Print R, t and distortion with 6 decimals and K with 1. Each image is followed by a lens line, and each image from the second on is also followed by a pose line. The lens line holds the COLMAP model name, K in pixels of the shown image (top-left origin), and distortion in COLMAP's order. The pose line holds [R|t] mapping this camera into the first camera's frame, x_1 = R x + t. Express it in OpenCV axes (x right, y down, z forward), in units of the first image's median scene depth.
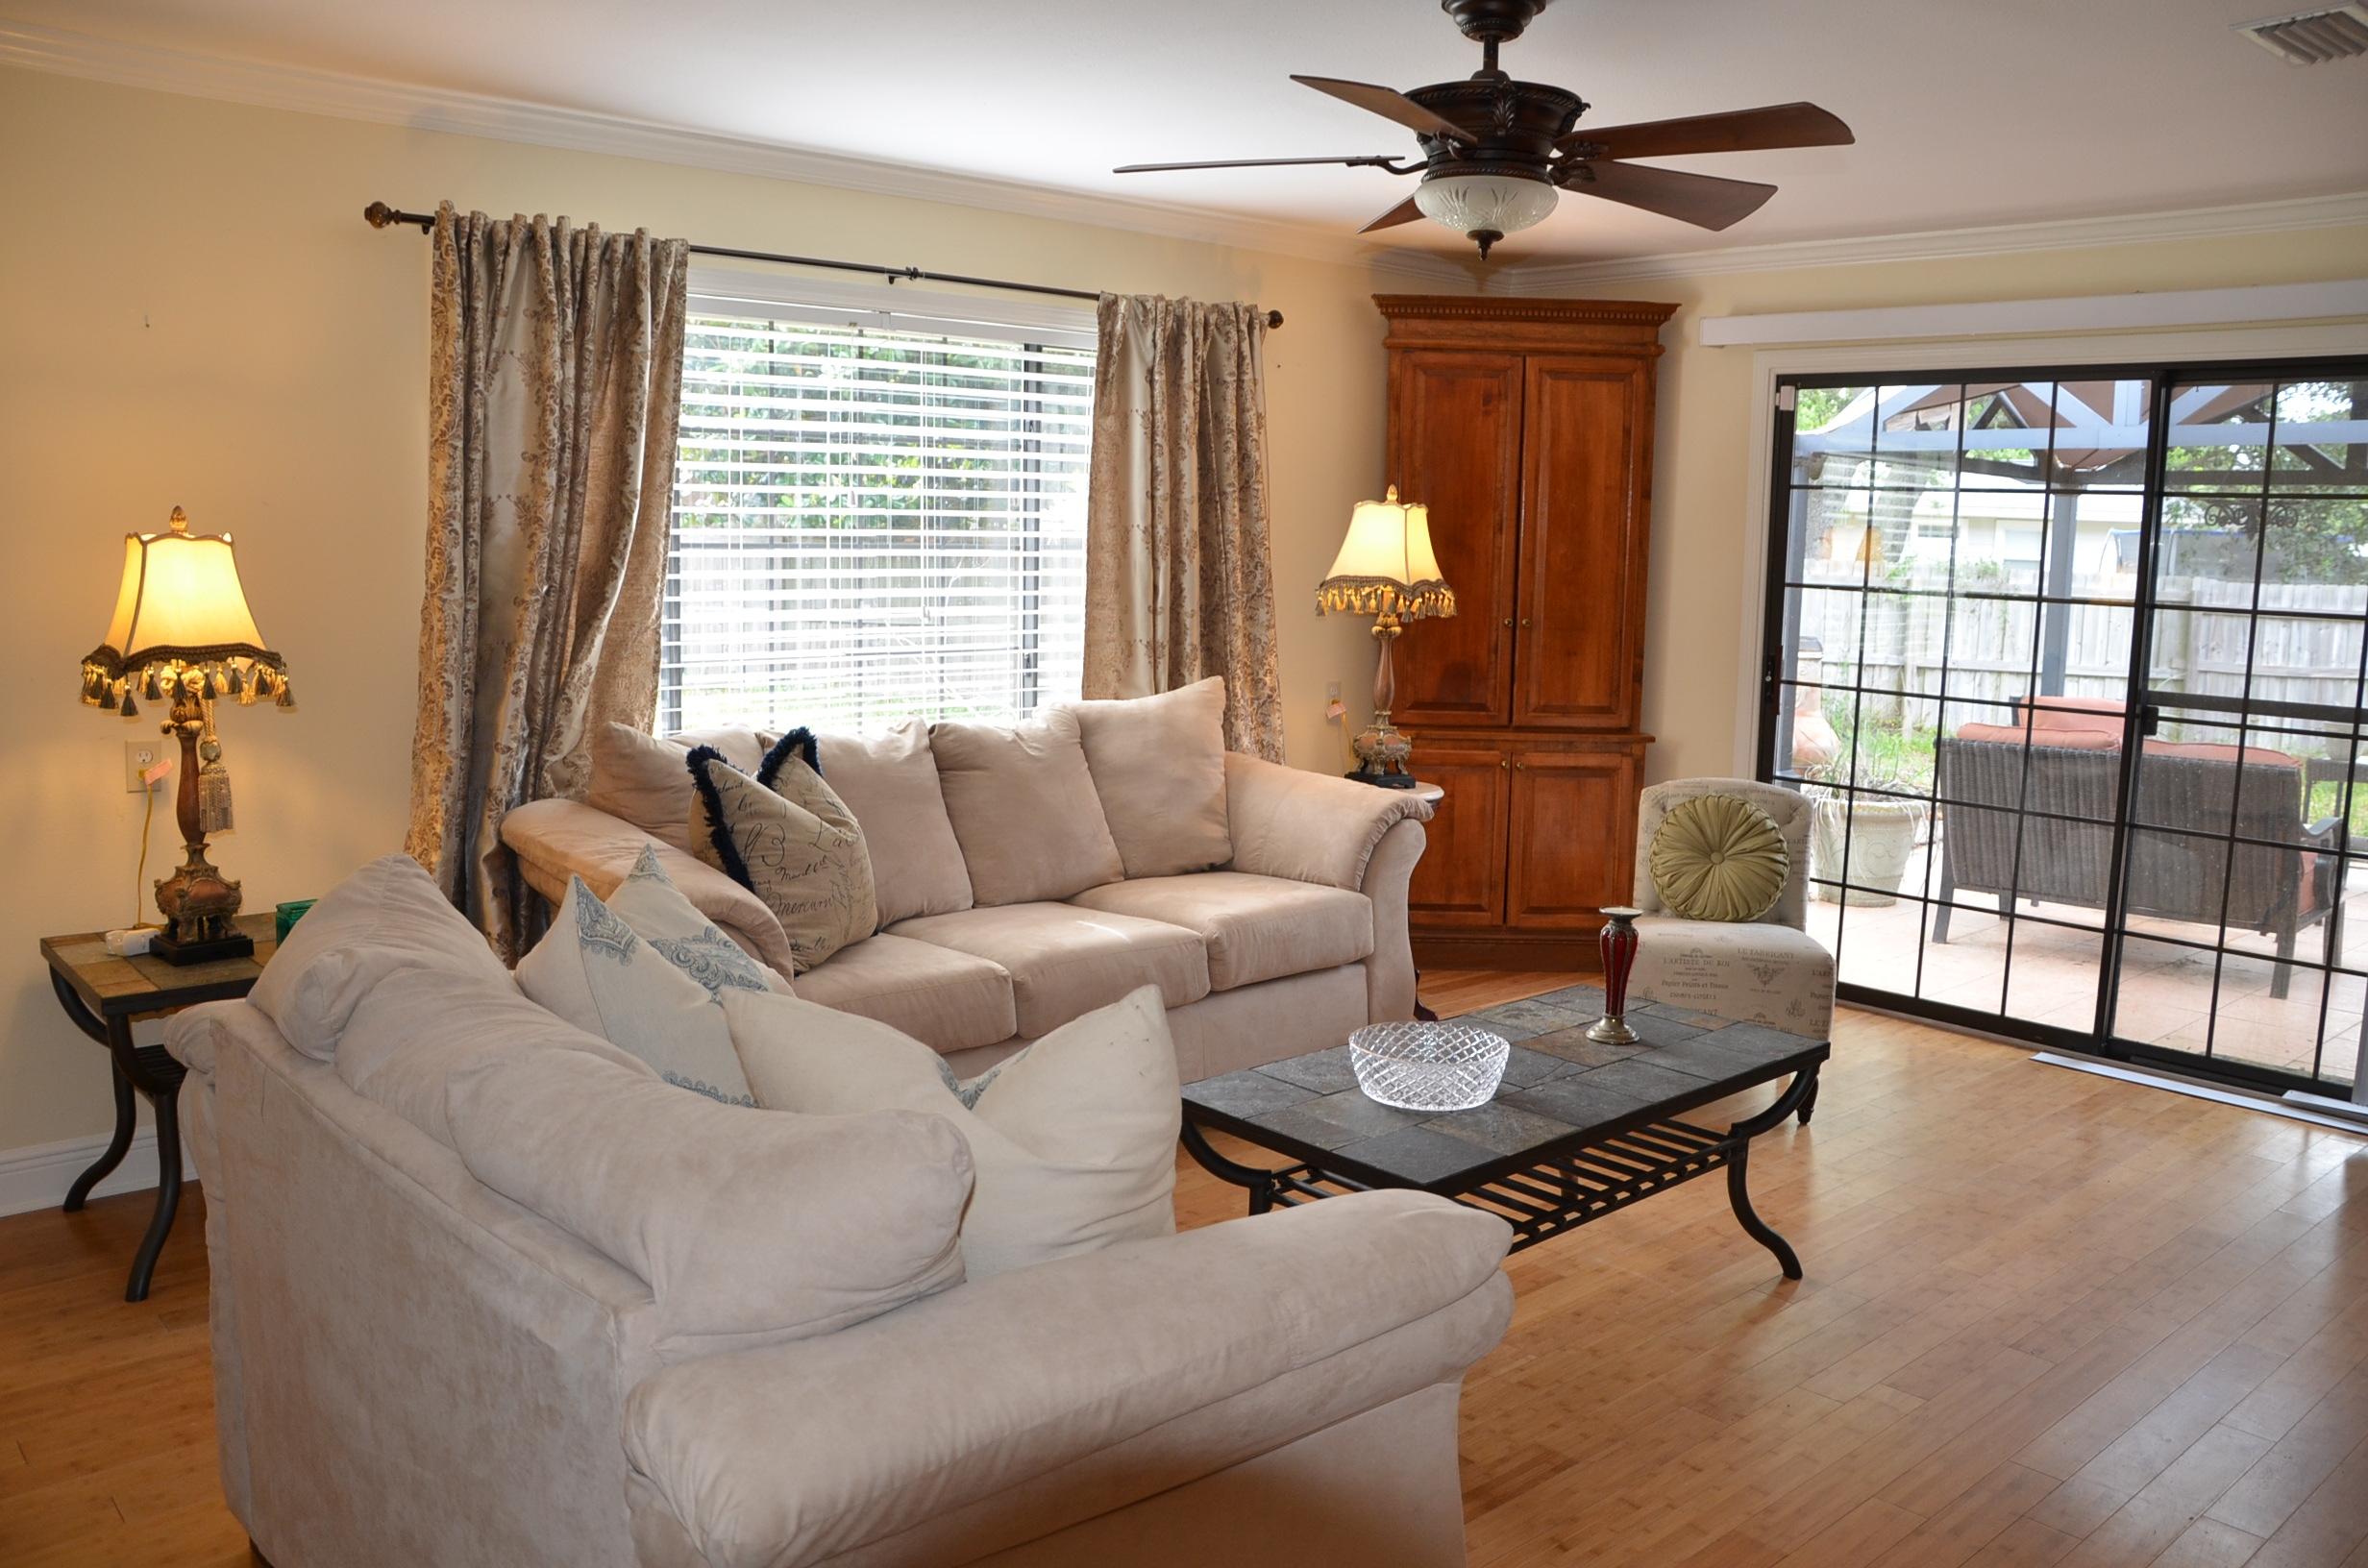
lens RADIAL K [[1863.4, 0, 1191.8], [0, 1863.4, 807.0], [0, 0, 1]] dist [-0.161933, 0.136057]
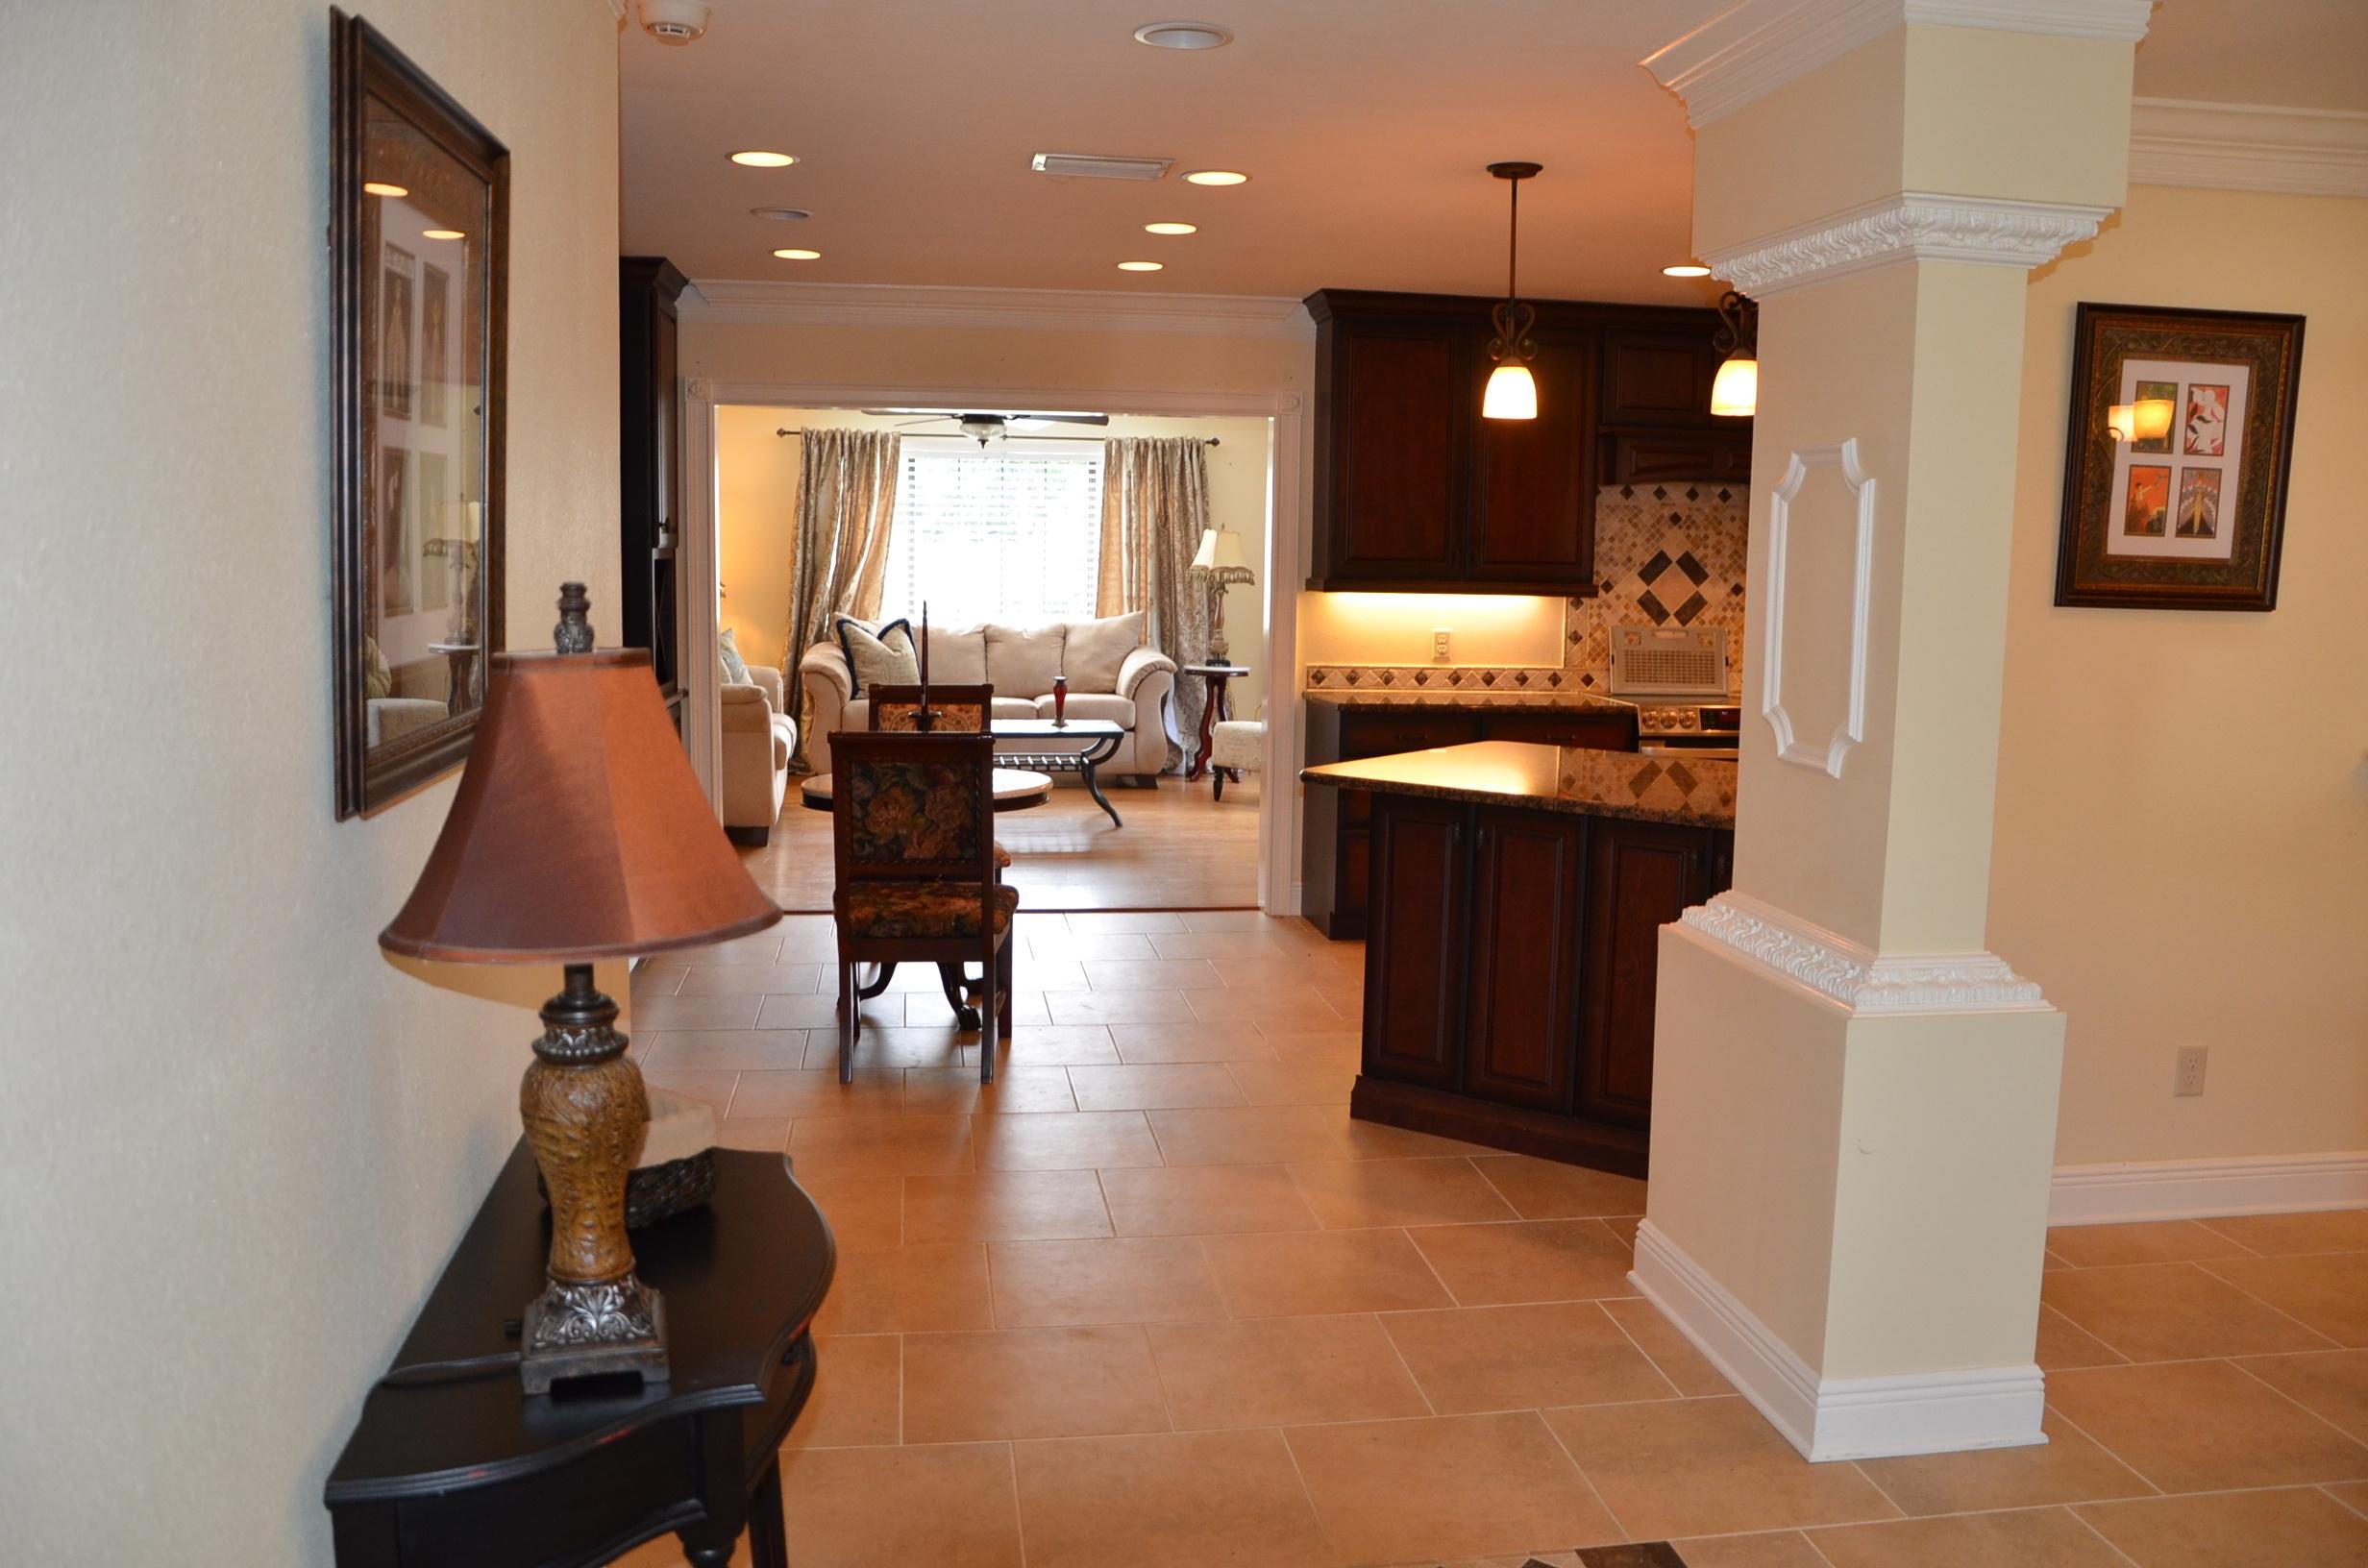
lens RADIAL K [[1867.2, 0, 1189.5], [0, 1867.2, 806.3], [0, 0, 1]] dist [-0.158871, 0.128300]
pose [[0.833478, 0.067375, -0.548430, 1.369541], [-0.080340, 0.996767, 0.000356, 0.164308], [0.546681, 0.043764, 0.836197, -0.843792]]
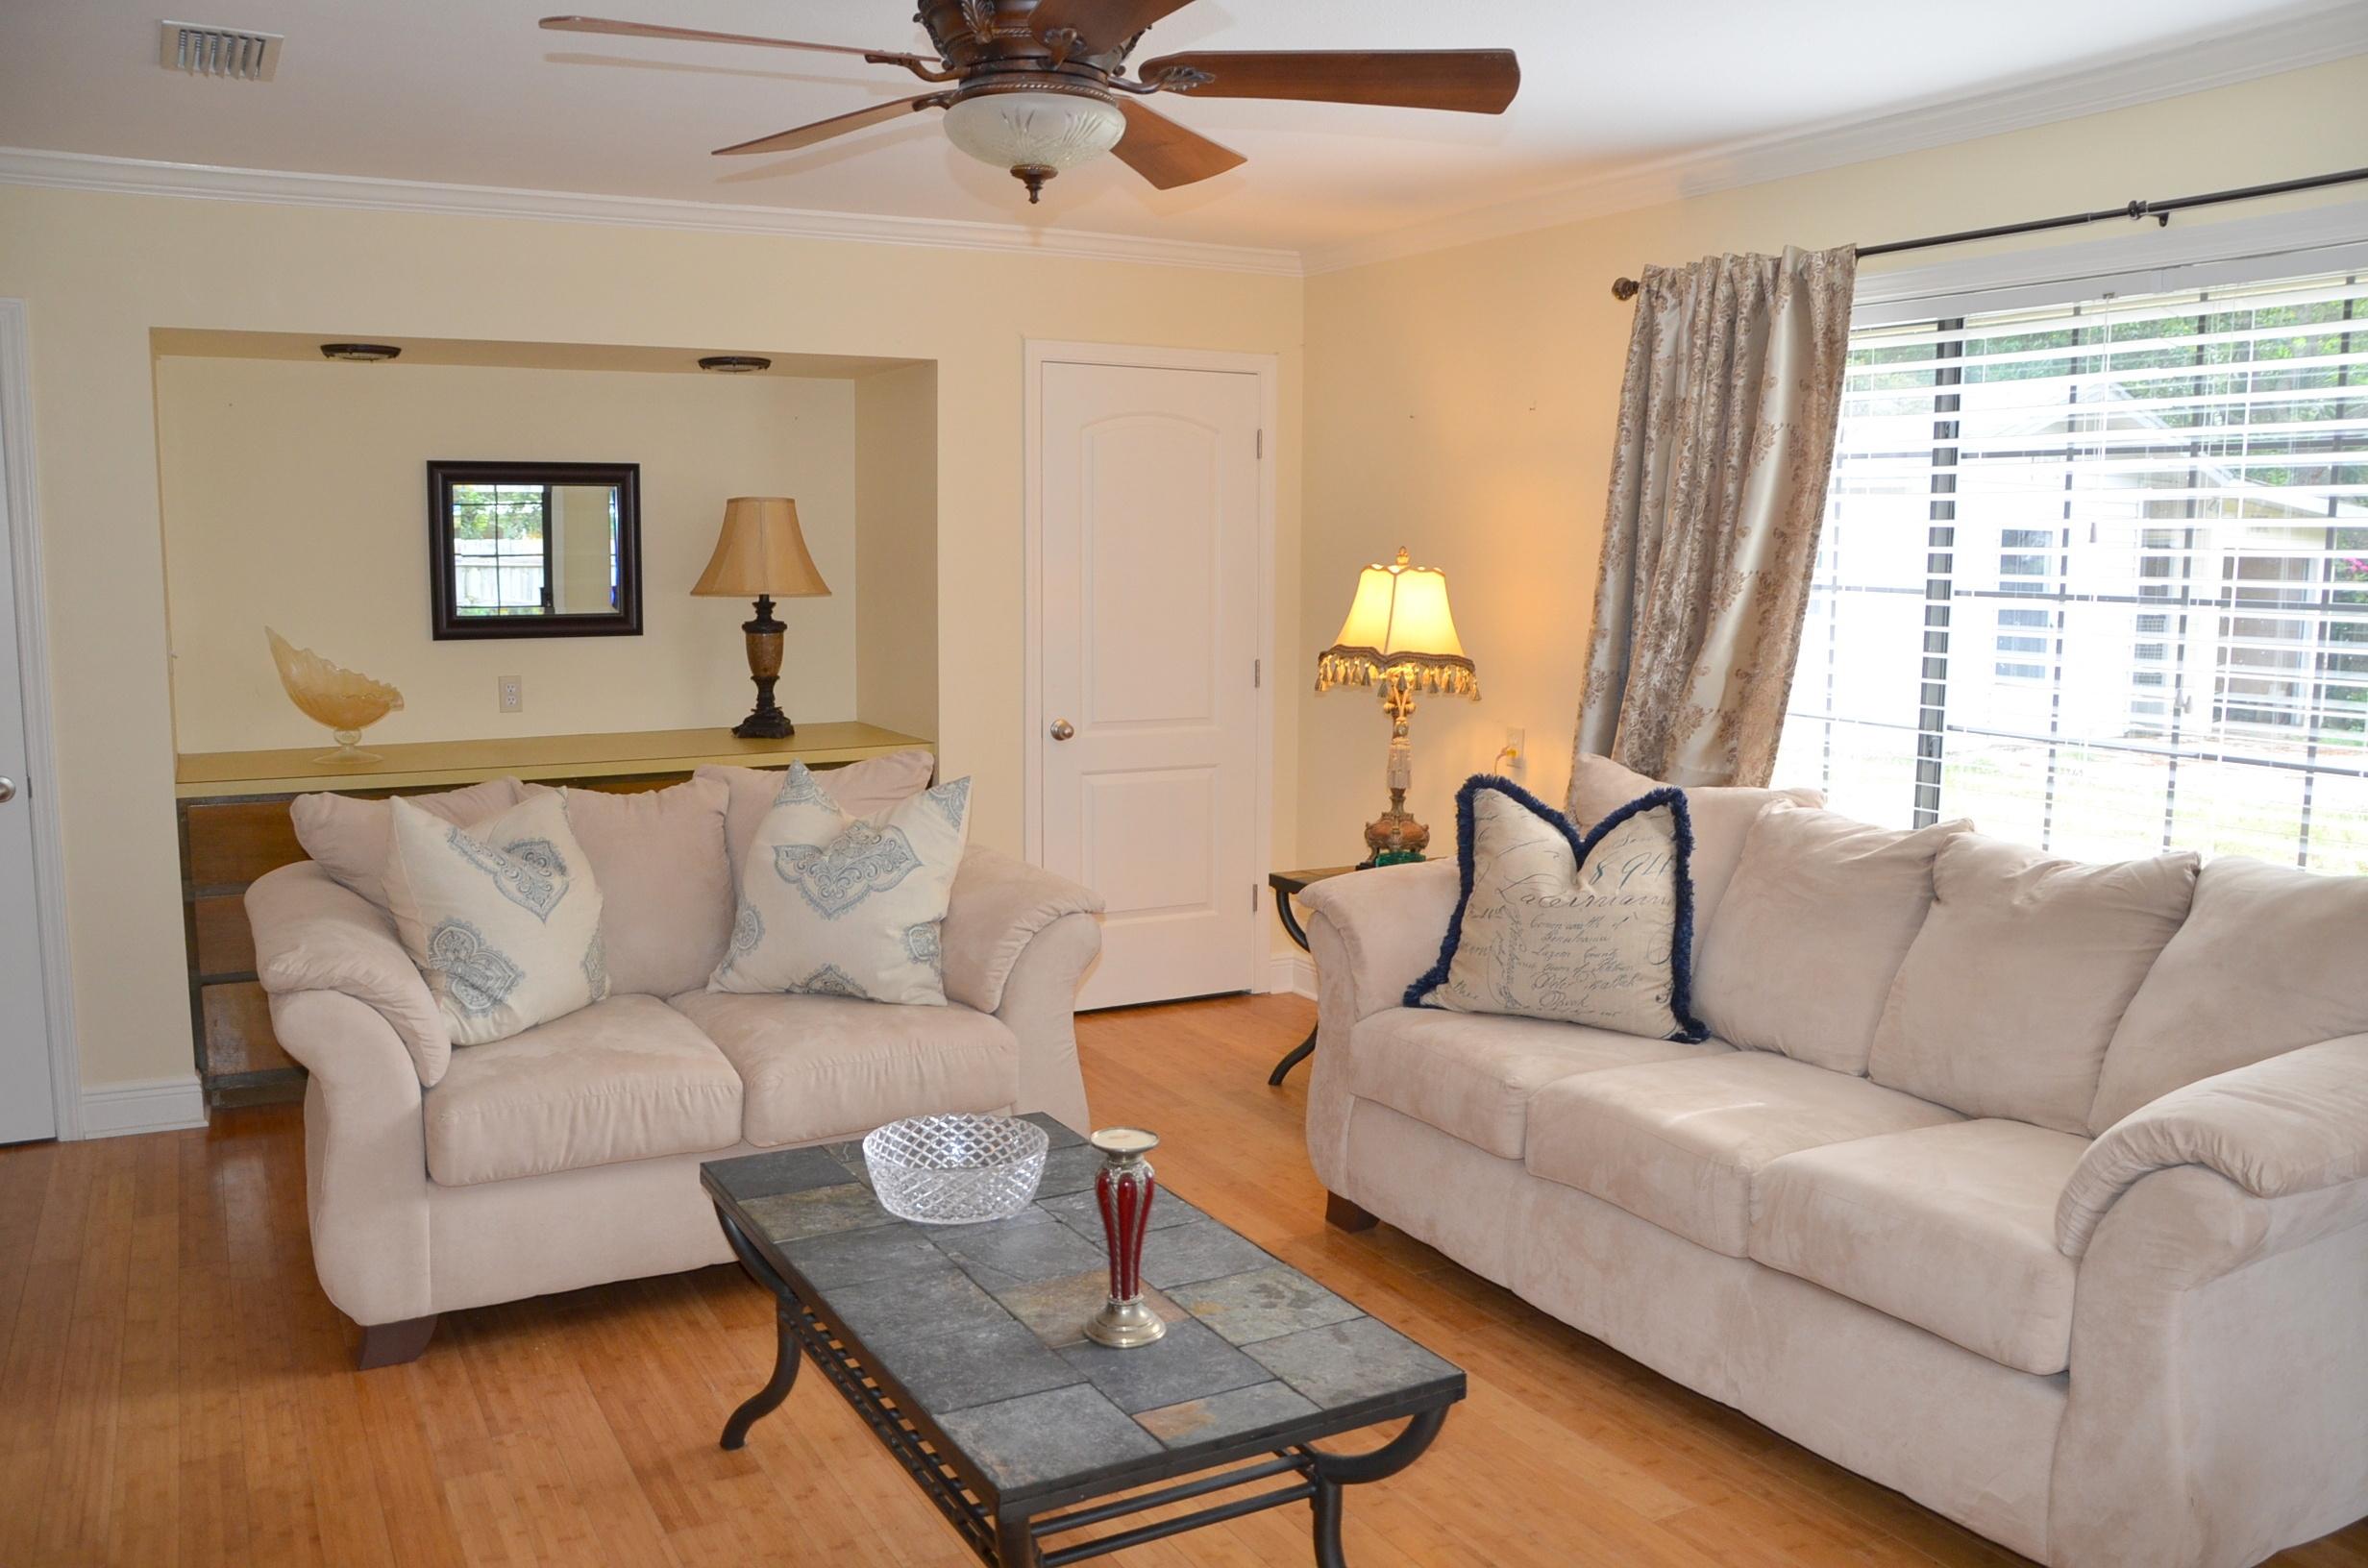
lens RADIAL K [[1867.2, 0, 1189.5], [0, 1867.2, 806.3], [0, 0, 1]] dist [-0.158871, 0.128300]
pose [[-0.223285, 0.110134, -0.968511, 0.600813], [-0.155296, 0.976886, 0.146889, -0.110200], [0.962303, 0.183204, -0.201021, 0.813506]]
